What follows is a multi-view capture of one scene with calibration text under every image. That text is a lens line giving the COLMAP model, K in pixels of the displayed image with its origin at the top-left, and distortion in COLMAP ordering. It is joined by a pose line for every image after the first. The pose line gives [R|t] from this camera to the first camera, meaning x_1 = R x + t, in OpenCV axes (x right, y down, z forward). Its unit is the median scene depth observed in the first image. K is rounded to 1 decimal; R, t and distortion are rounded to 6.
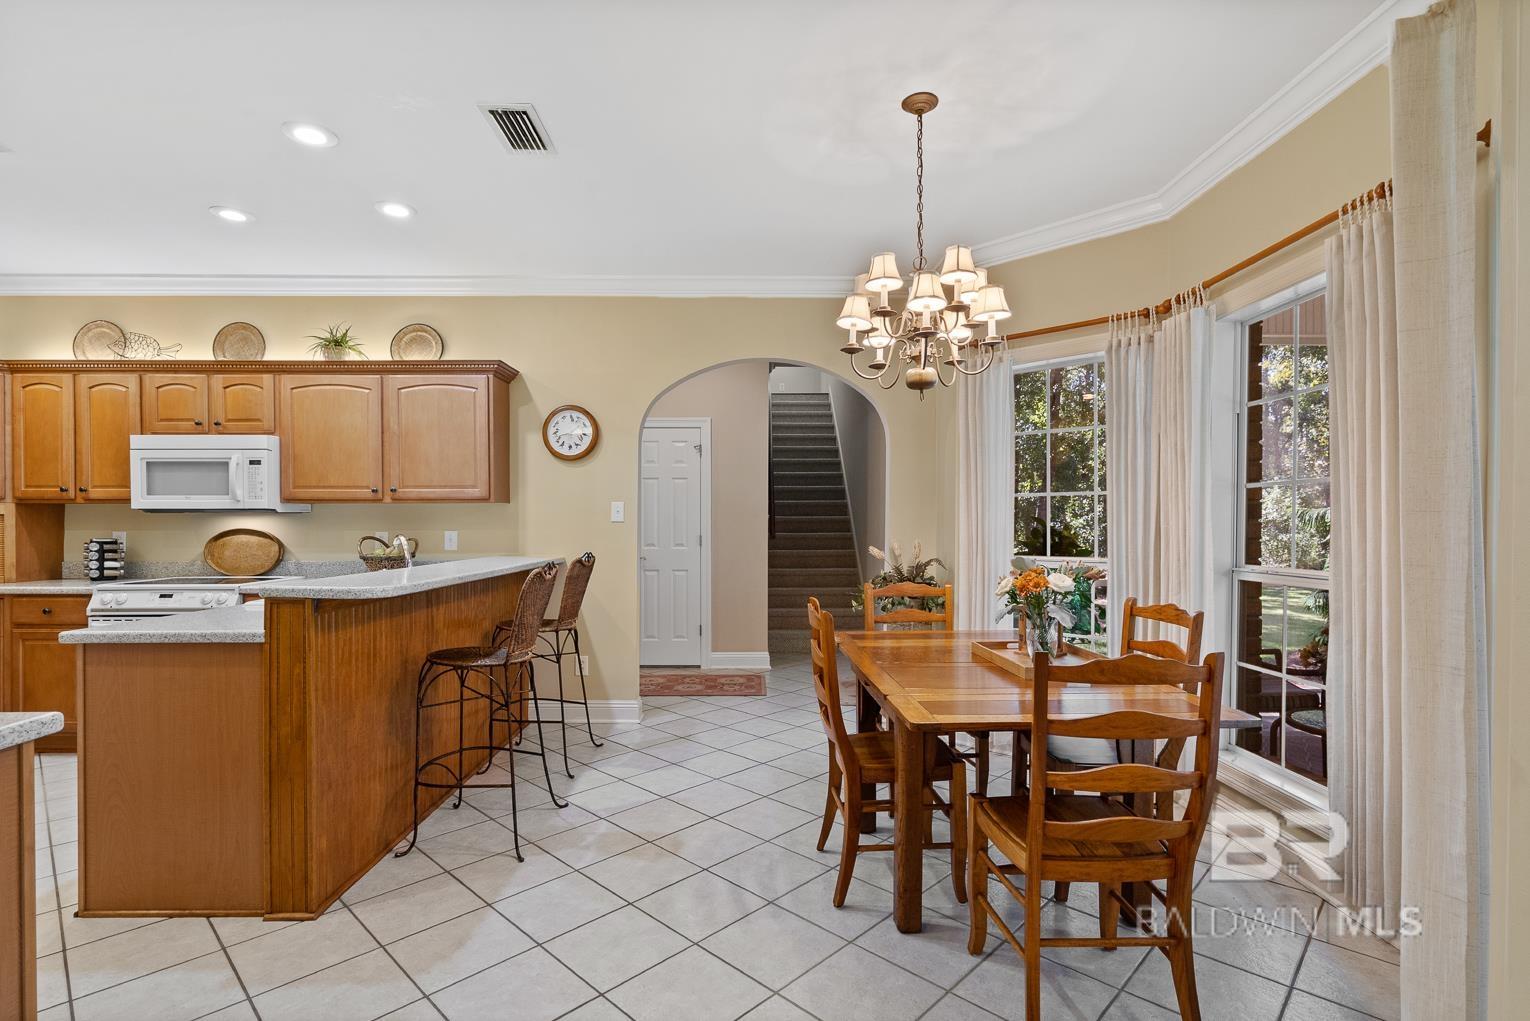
lens RADIAL K [[709.3, 0, 778.6], [0, 709.3, 535.3], [0, 0, 1]] dist [-0.010754, 0.003732]
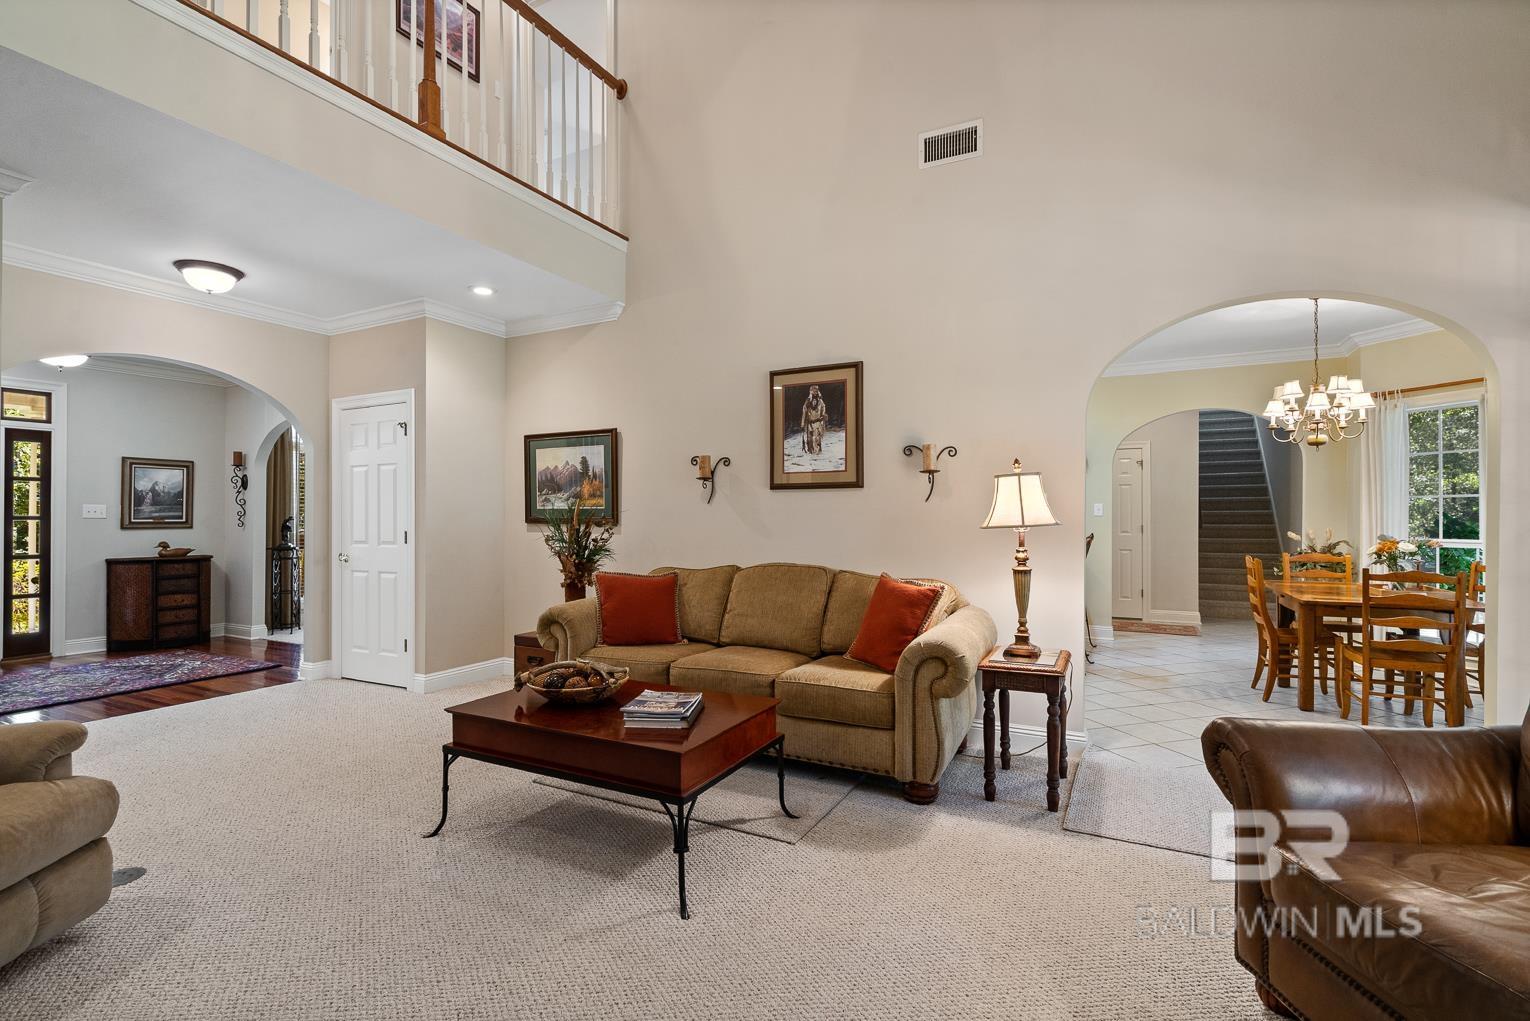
lens RADIAL K [[709.3, 0, 763.4], [0, 709.3, 515.8], [0, 0, 1]] dist [-0.010754, 0.003732]
pose [[0.864564, -0.001680, -0.502520, -0.088077], [-0.007711, 0.999832, -0.016609, 0.016424], [0.502464, 0.018235, 0.864406, -0.918677]]
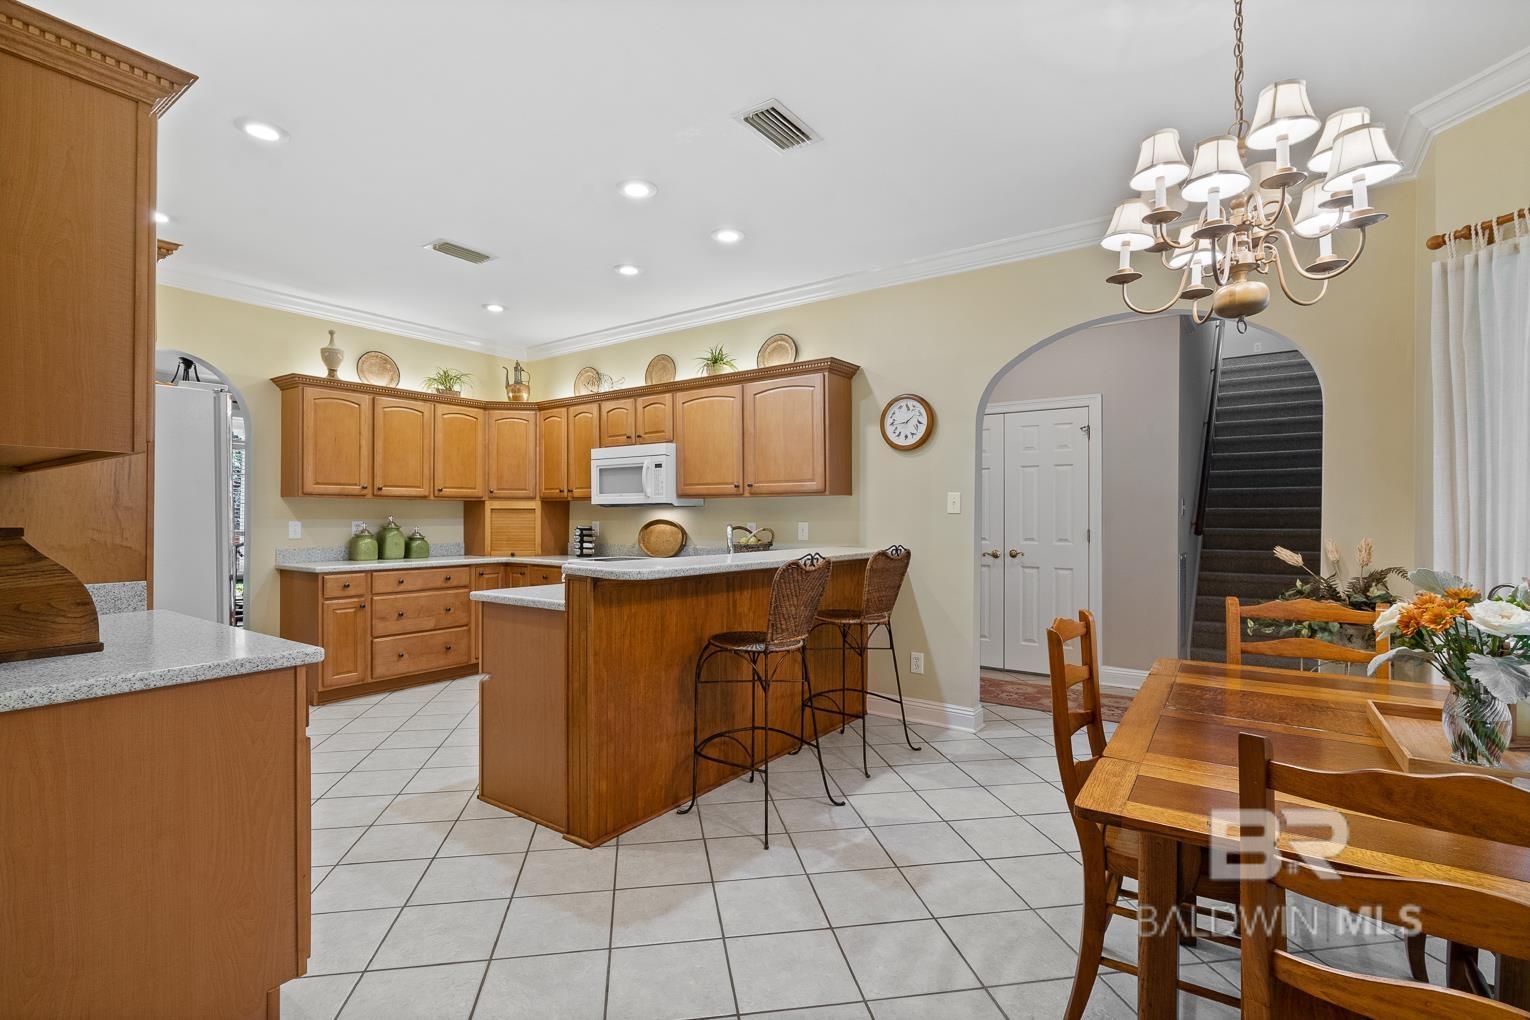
lens RADIAL K [[709.3, 0, 776.9], [0, 709.3, 522.2], [0, 0, 1]] dist [-0.010754, 0.003732]
pose [[0.800187, 0.005966, -0.599720, 0.165804], [-0.011494, 0.999919, -0.005389, 0.000162], [0.599640, 0.011205, 0.800191, 0.128756]]
